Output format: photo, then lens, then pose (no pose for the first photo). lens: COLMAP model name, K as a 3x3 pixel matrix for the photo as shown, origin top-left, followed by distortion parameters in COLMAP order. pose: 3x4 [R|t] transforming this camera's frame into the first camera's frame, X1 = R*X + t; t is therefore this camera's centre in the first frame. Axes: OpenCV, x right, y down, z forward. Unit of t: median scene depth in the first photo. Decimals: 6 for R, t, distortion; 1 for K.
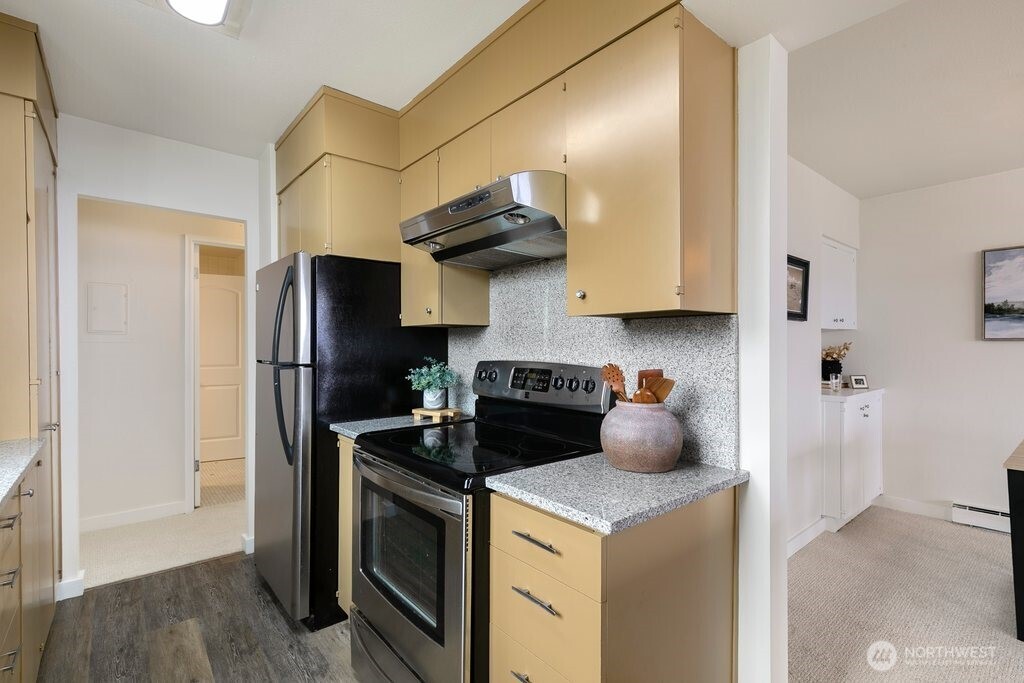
lens RADIAL K [[461.5, 0, 504.9], [0, 461.5, 346.2], [0, 0, 1]] dist [0.004282, 0.000615]
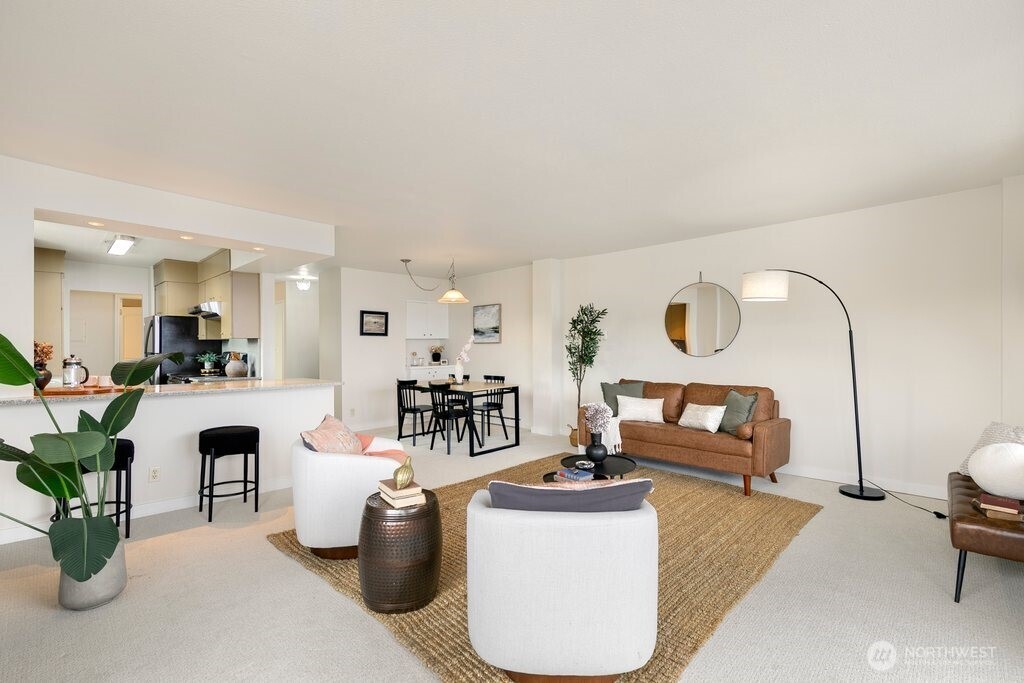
lens RADIAL K [[461.5, 0, 504.9], [0, 461.5, 346.2], [0, 0, 1]] dist [0.004282, 0.000615]
pose [[0.995919, -0.001972, 0.090233, 1.233583], [0.002337, 0.999990, -0.003939, 0.009152], [-0.090224, 0.004134, 0.995913, -1.751837]]
